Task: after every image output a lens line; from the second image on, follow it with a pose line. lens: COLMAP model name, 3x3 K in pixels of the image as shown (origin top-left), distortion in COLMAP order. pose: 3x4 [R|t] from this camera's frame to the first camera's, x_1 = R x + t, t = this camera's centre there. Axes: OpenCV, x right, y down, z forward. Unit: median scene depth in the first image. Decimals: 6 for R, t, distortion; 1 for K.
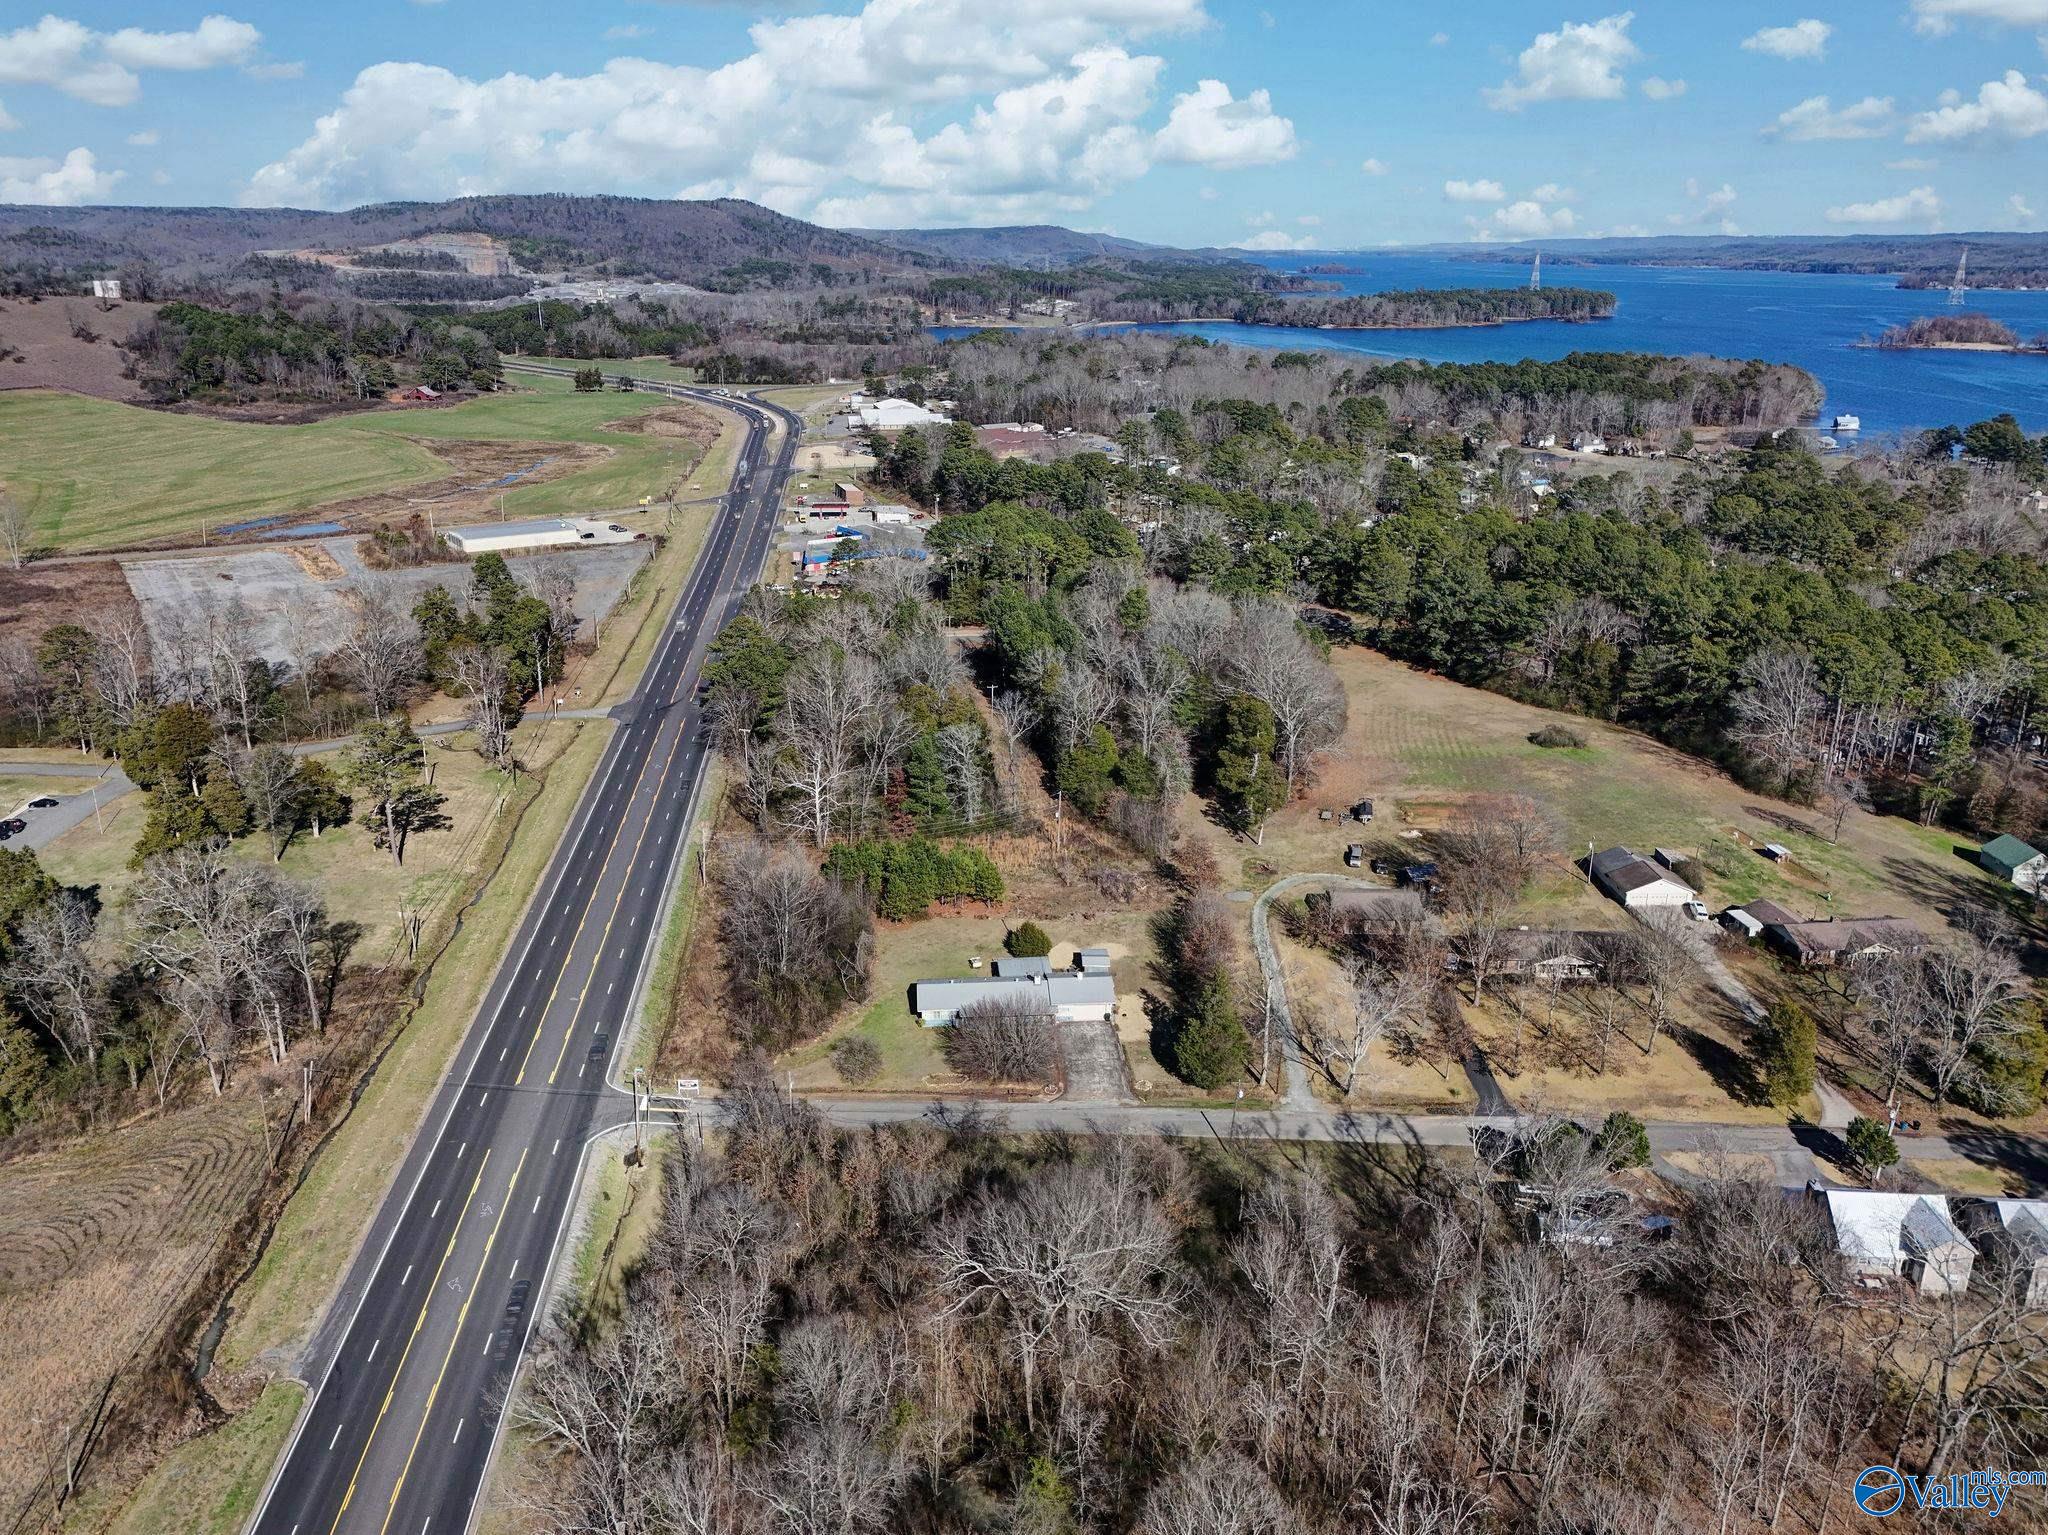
lens RADIAL K [[1484.4, 0, 1024.0], [0, 1484.4, 767.5], [0, 0, 1]] dist [0.061930, -0.051496]
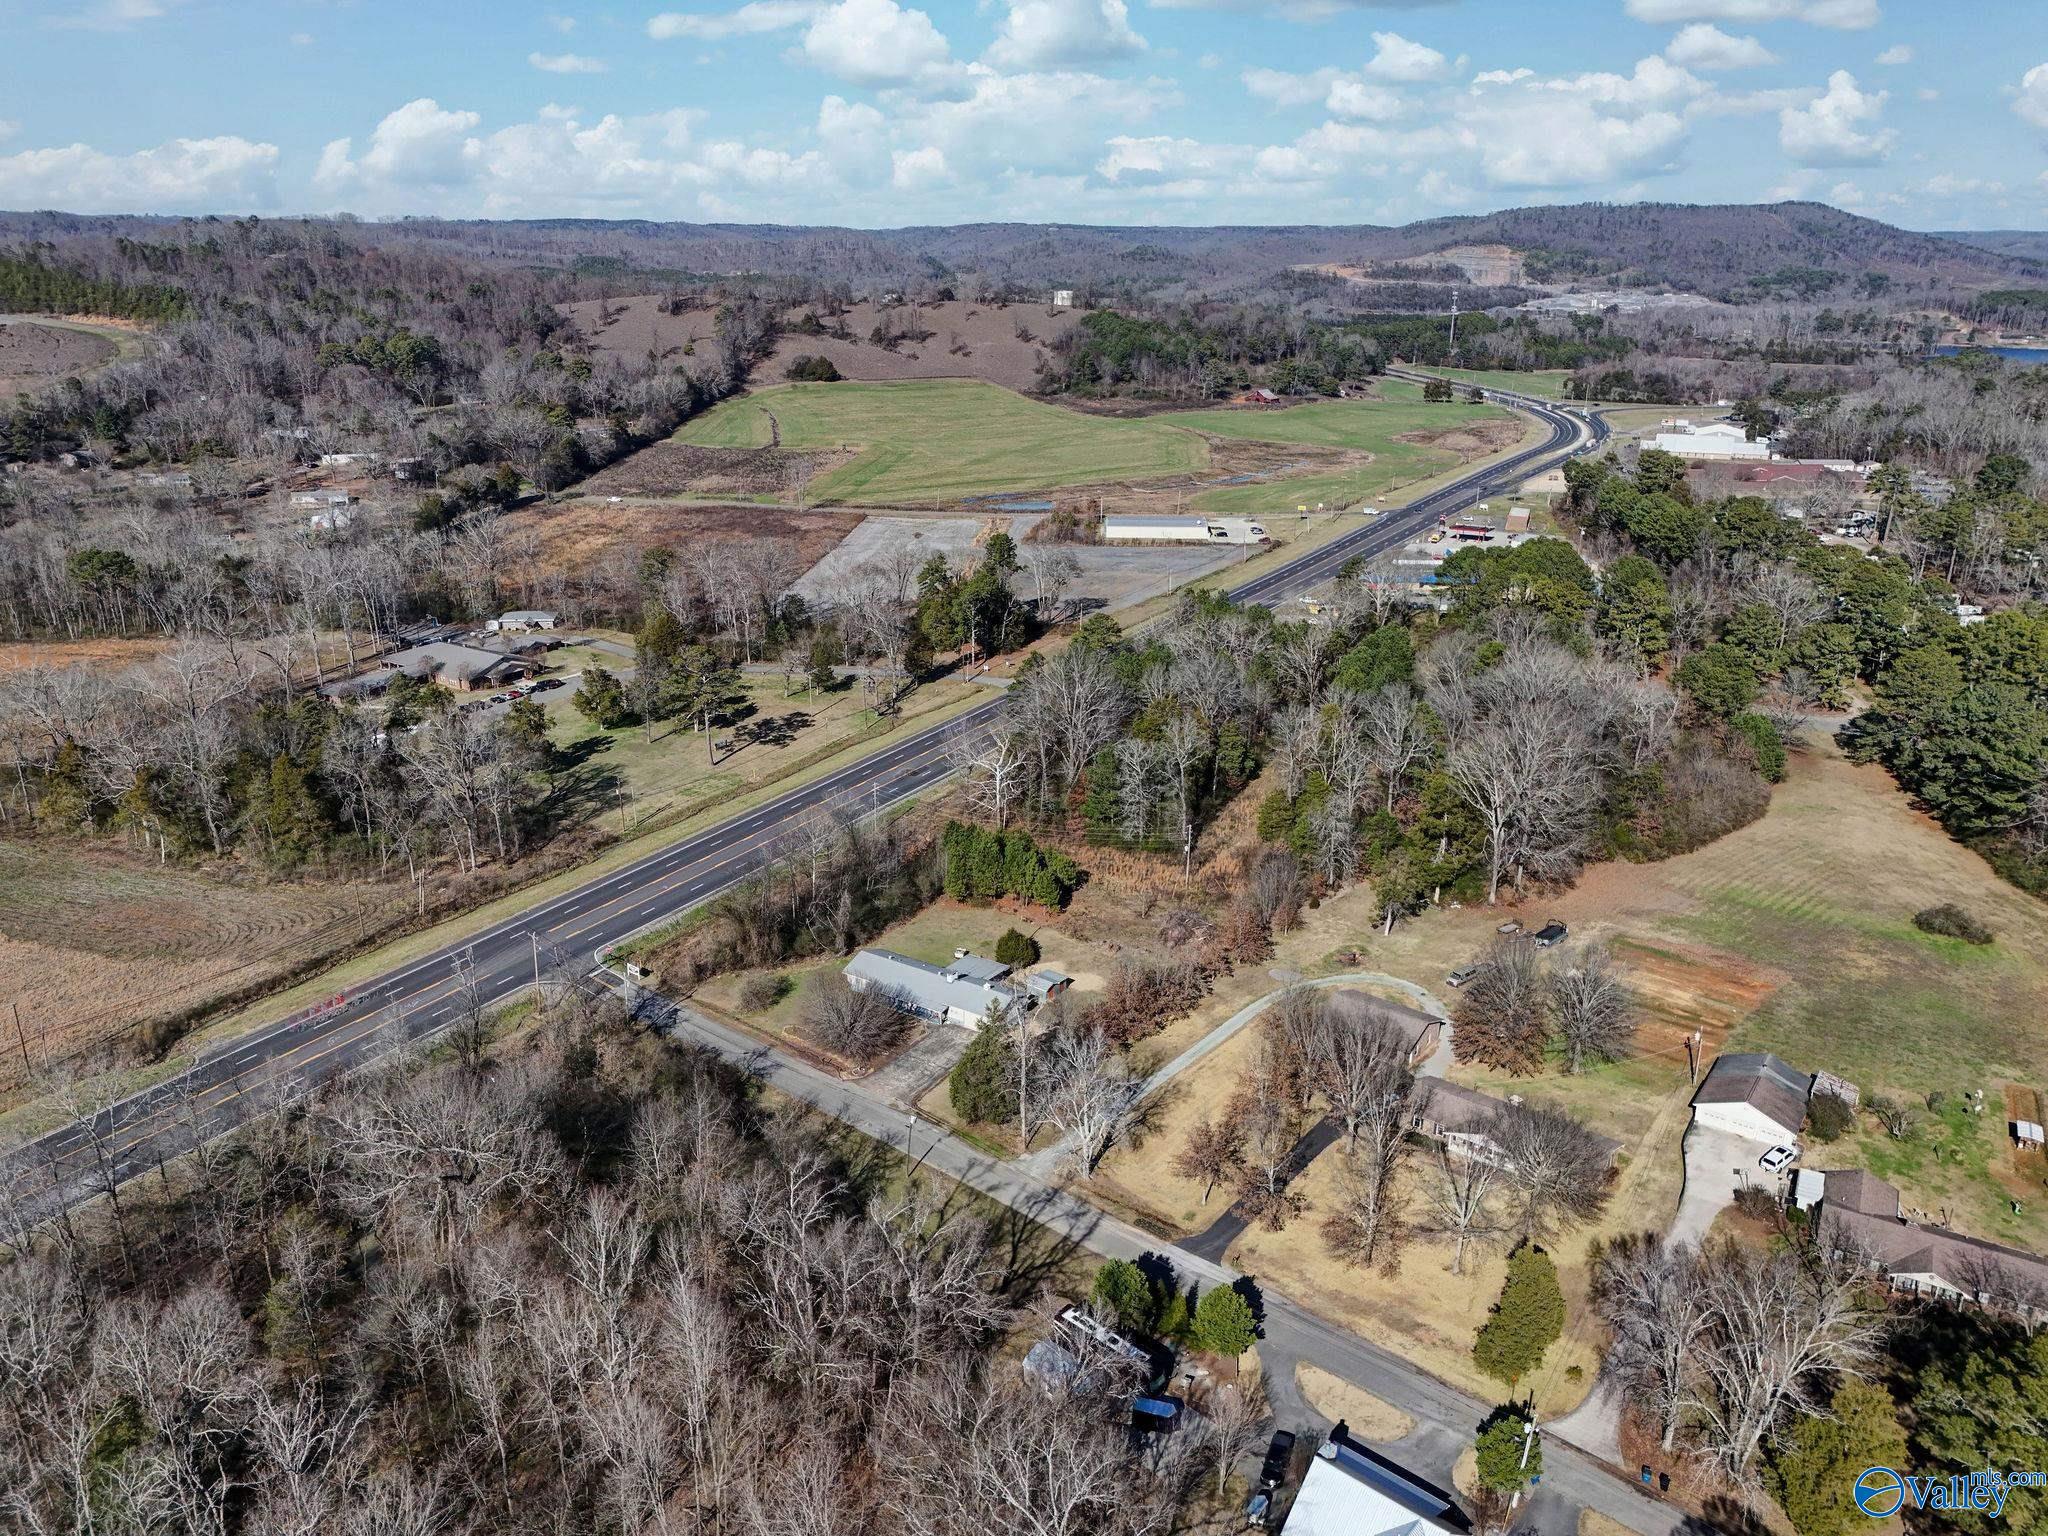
lens RADIAL K [[1484.4, 0, 1024.0], [0, 1484.4, 768.0], [0, 0, 1]] dist [0.061930, -0.051496]
pose [[0.791381, 0.198113, -0.578331, 0.385993], [-0.201619, 0.977684, 0.059022, -0.043409], [0.577118, 0.069893, 0.813664, 0.118710]]
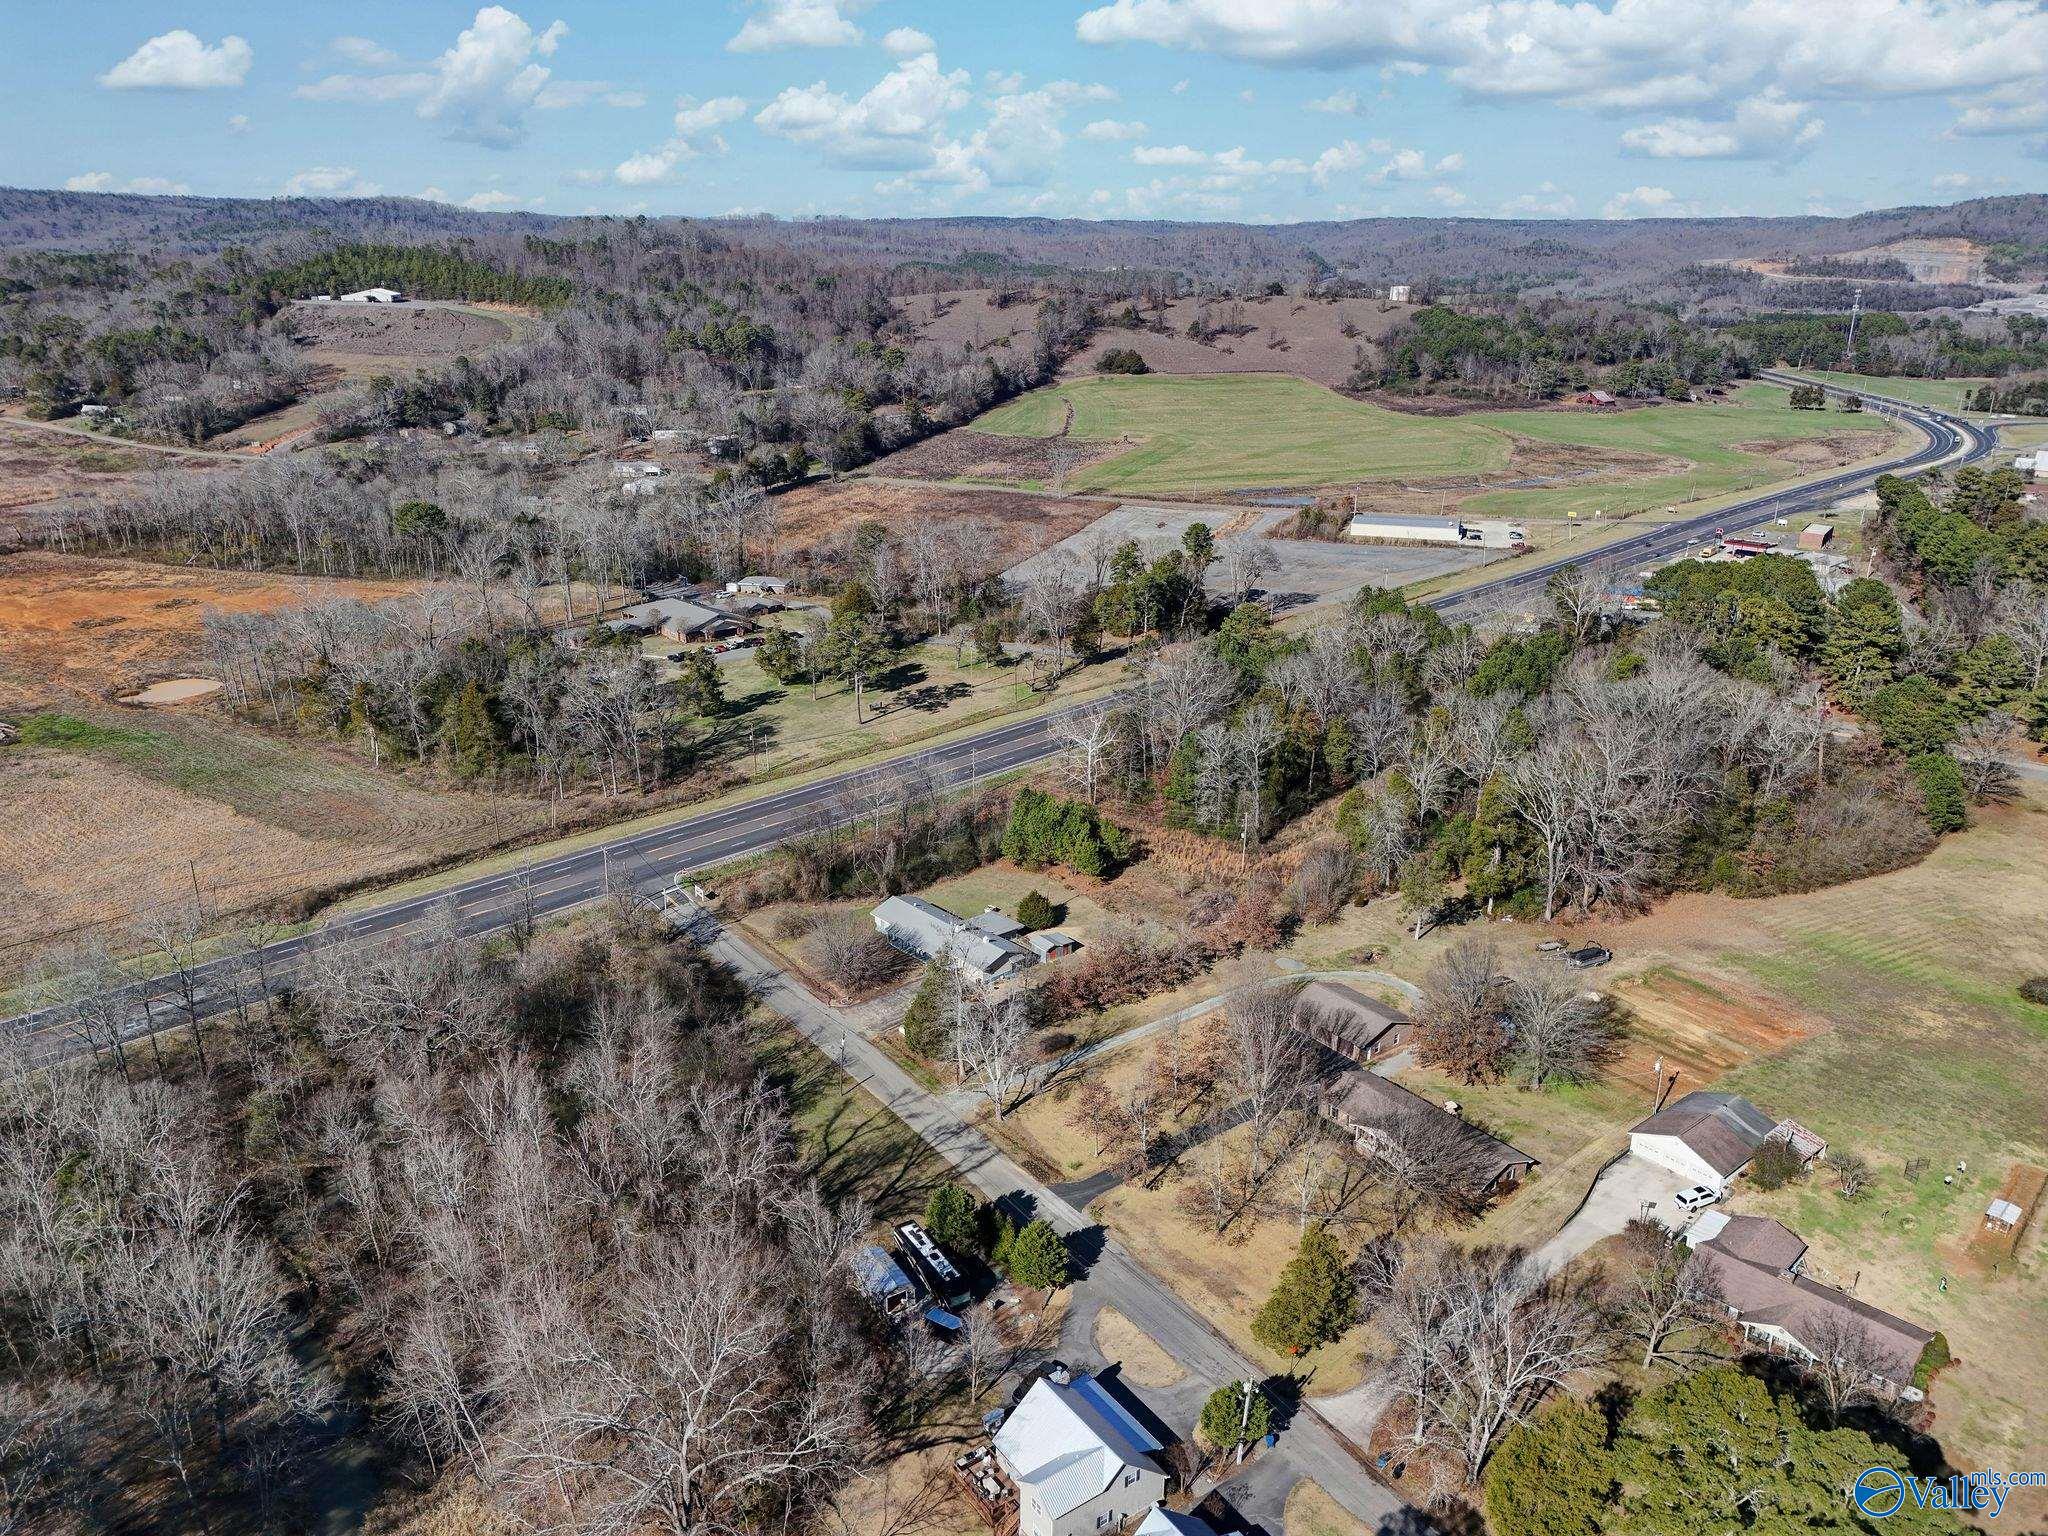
lens RADIAL K [[1484.4, 0, 1024.0], [0, 1484.4, 768.0], [0, 0, 1]] dist [0.061930, -0.051496]
pose [[0.614753, 0.259729, -0.744728, 0.514802], [-0.263314, 0.957635, 0.116623, -0.068329], [0.743468, 0.124403, 0.657100, 0.195673]]
